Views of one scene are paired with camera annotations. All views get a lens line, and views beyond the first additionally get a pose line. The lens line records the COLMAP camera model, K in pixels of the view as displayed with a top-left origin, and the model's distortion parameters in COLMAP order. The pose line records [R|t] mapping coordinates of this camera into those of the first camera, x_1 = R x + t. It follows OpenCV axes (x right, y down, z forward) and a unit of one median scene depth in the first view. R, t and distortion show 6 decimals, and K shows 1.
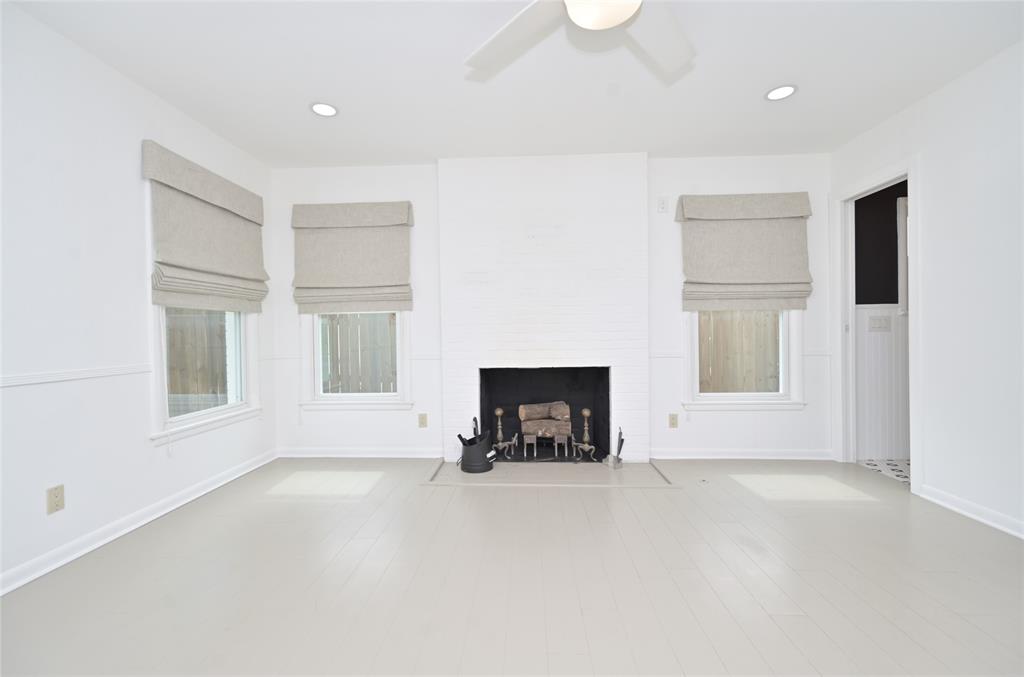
lens RADIAL K [[424.2, 0, 512.0], [0, 424.2, 338.5], [0, 0, 1]] dist [0.009600, 0.000082]
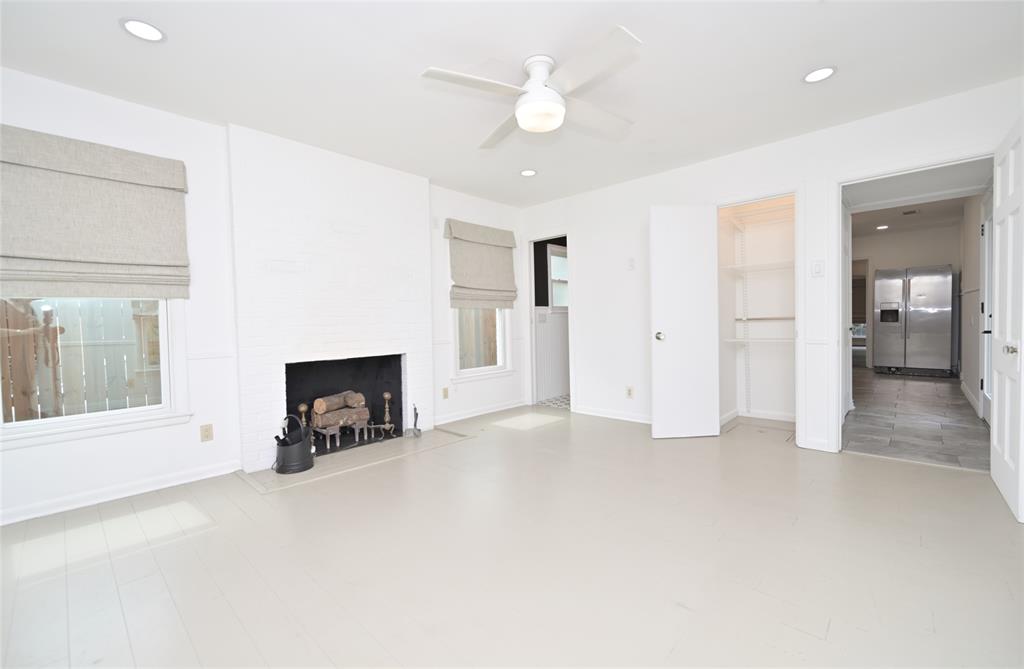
lens RADIAL K [[421.9, 0, 512.0], [0, 421.9, 334.5], [0, 0, 1]] dist [0.001816, 0.000499]
pose [[0.651845, -0.023412, 0.757991, -0.453978], [0.018577, 0.999716, 0.014903, 0.001592], [-0.758125, 0.004367, 0.652095, 0.018012]]
